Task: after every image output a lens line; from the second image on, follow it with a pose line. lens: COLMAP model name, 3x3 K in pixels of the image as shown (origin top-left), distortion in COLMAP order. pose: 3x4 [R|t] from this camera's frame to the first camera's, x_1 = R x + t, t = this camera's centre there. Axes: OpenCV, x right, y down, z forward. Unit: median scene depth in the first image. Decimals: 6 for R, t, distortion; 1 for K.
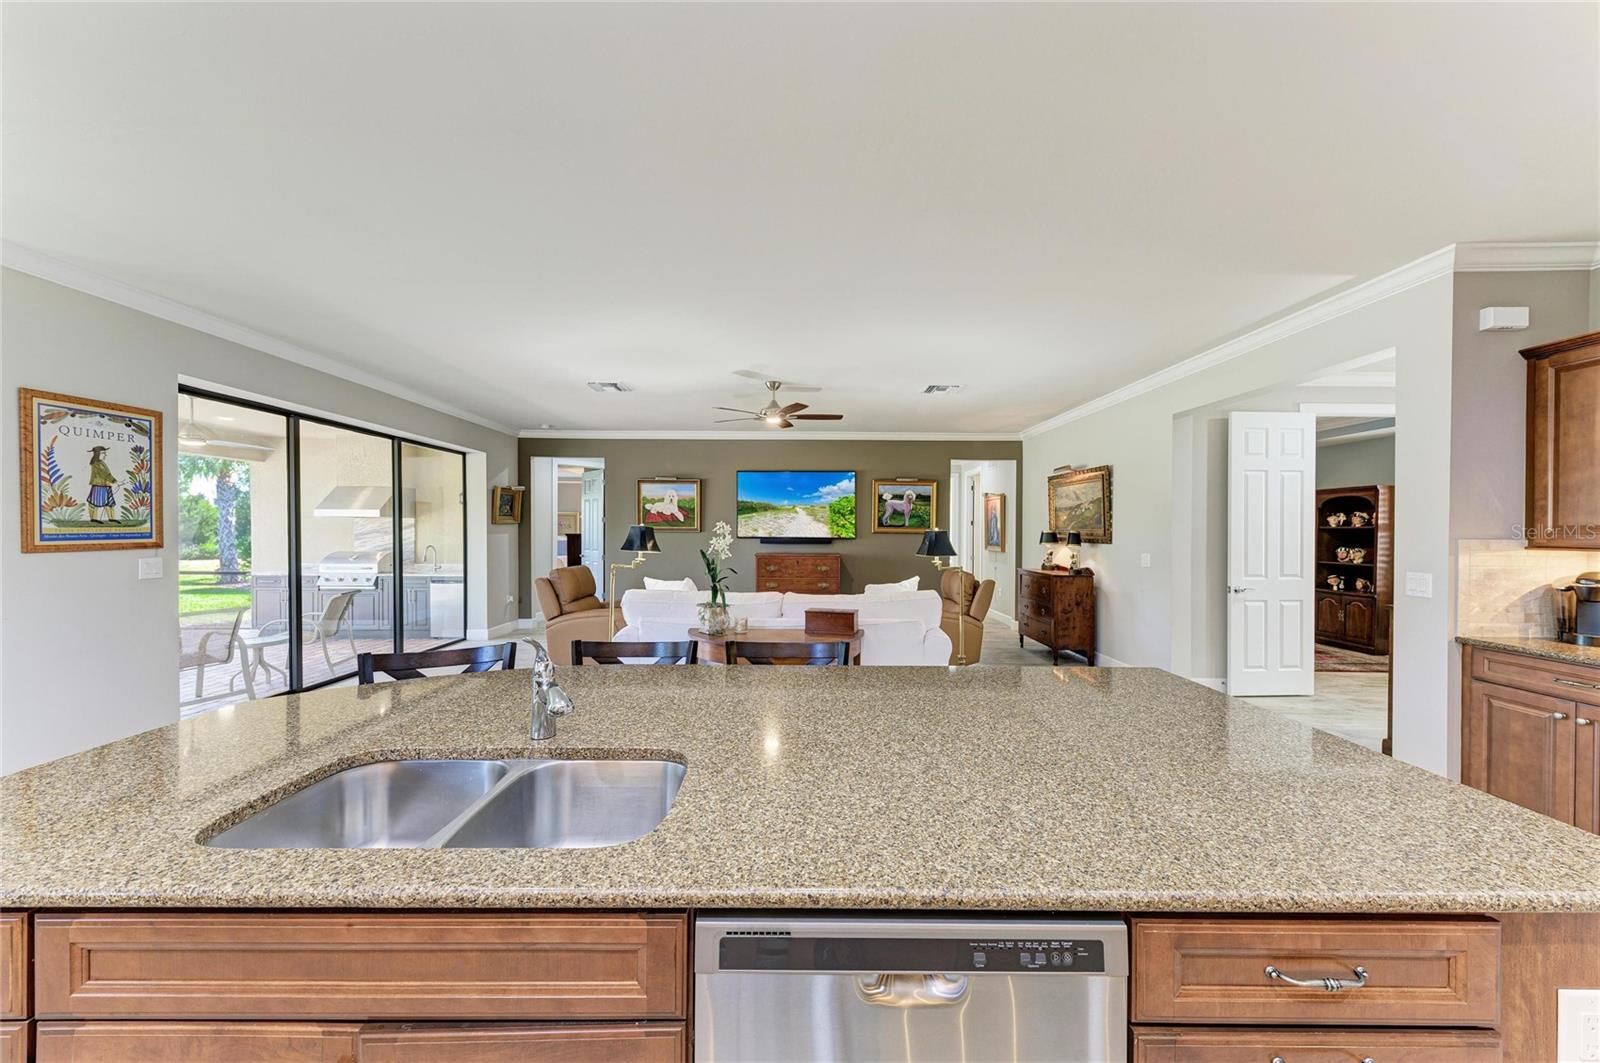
lens RADIAL K [[563.9, 0, 800.0], [0, 563.9, 531.5], [0, 0, 1]] dist [0.006620, -0.000115]
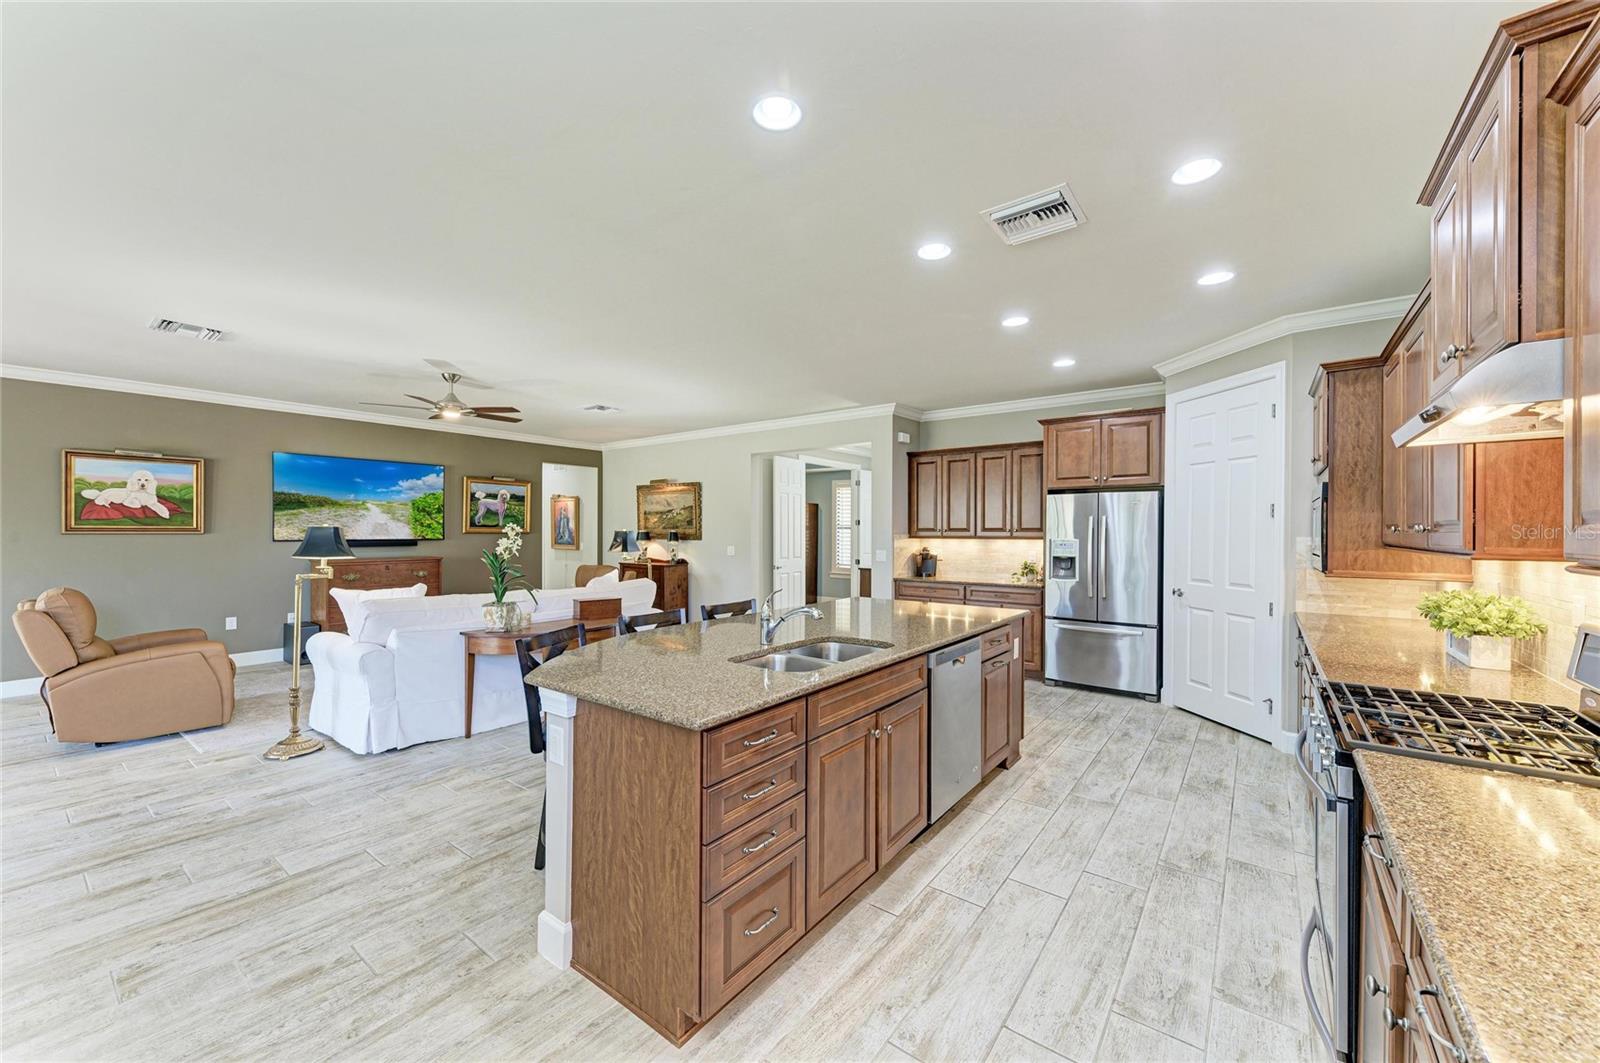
lens RADIAL K [[598.2, 0, 800.0], [0, 598.2, 531.5], [0, 0, 1]] dist [0.001435, 0.000110]
pose [[0.609062, -0.004462, 0.793110, -0.354654], [0.002826, 0.999990, 0.003457, -0.002486], [-0.793118, 0.000136, 0.609068, -0.051867]]
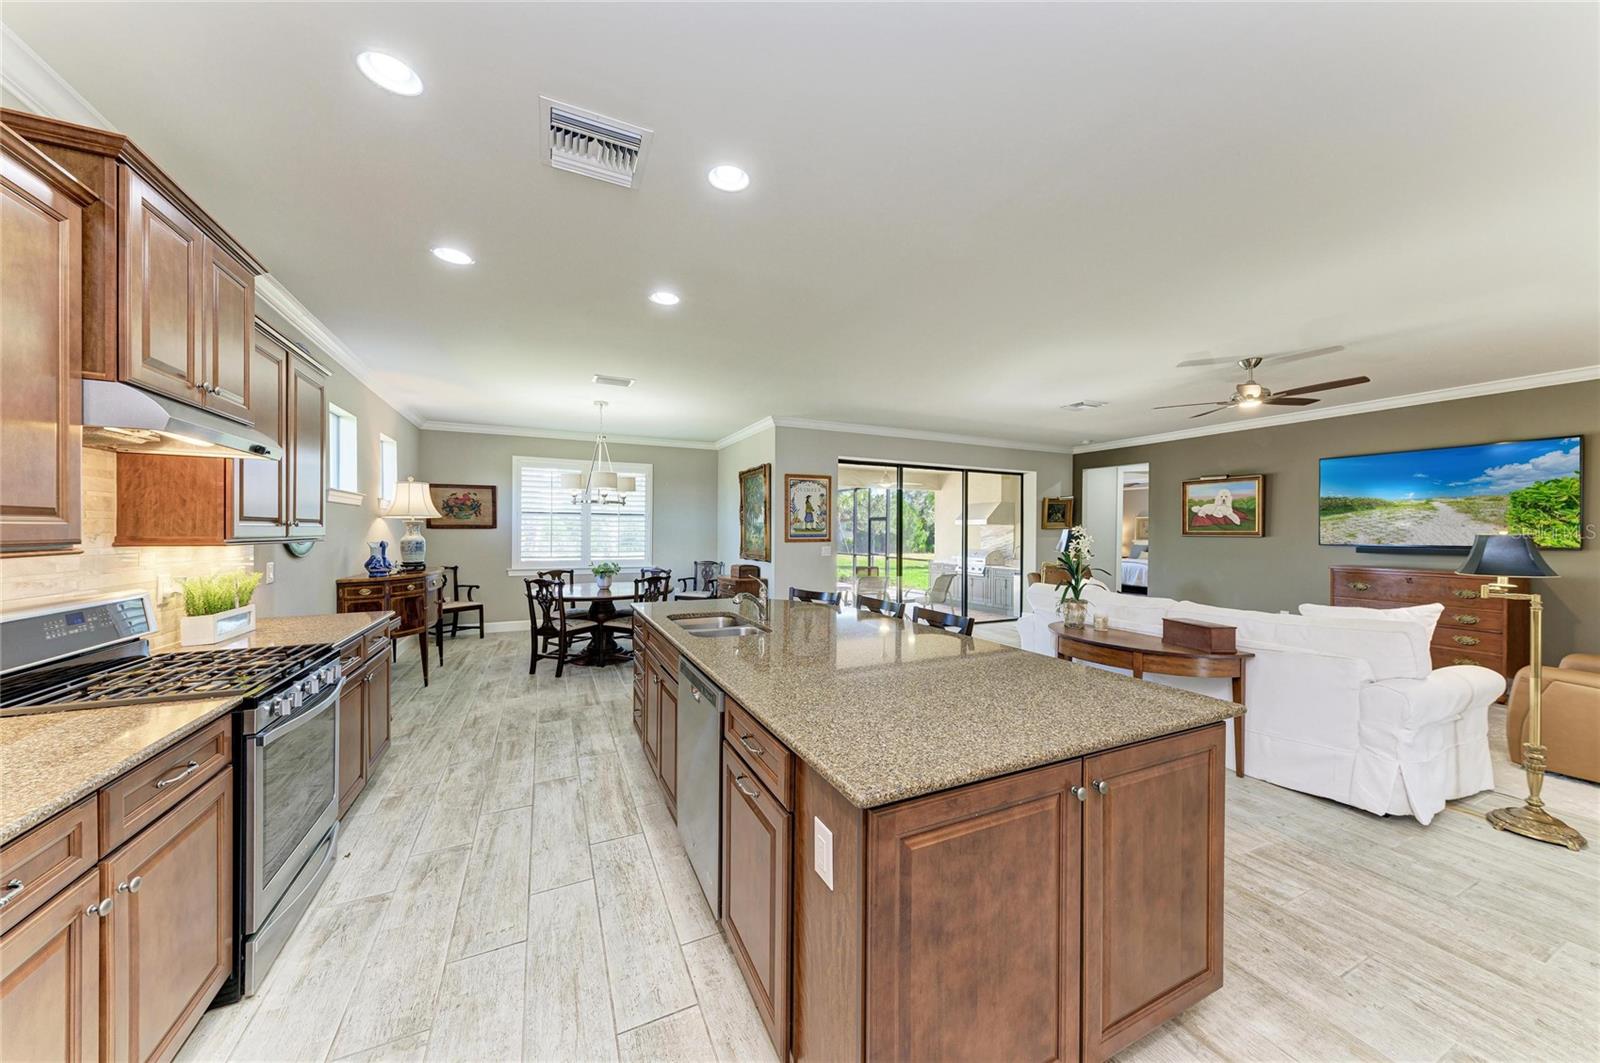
lens RADIAL K [[532.1, 0, 800.0], [0, 532.1, 531.5], [0, 0, 1]] dist [0.001264, 0.000022]
pose [[0.428537, -0.002382, -0.903521, 0.277039], [-0.006138, 0.999966, -0.005547, 0.001746], [0.903503, 0.007923, 0.428508, 0.033153]]
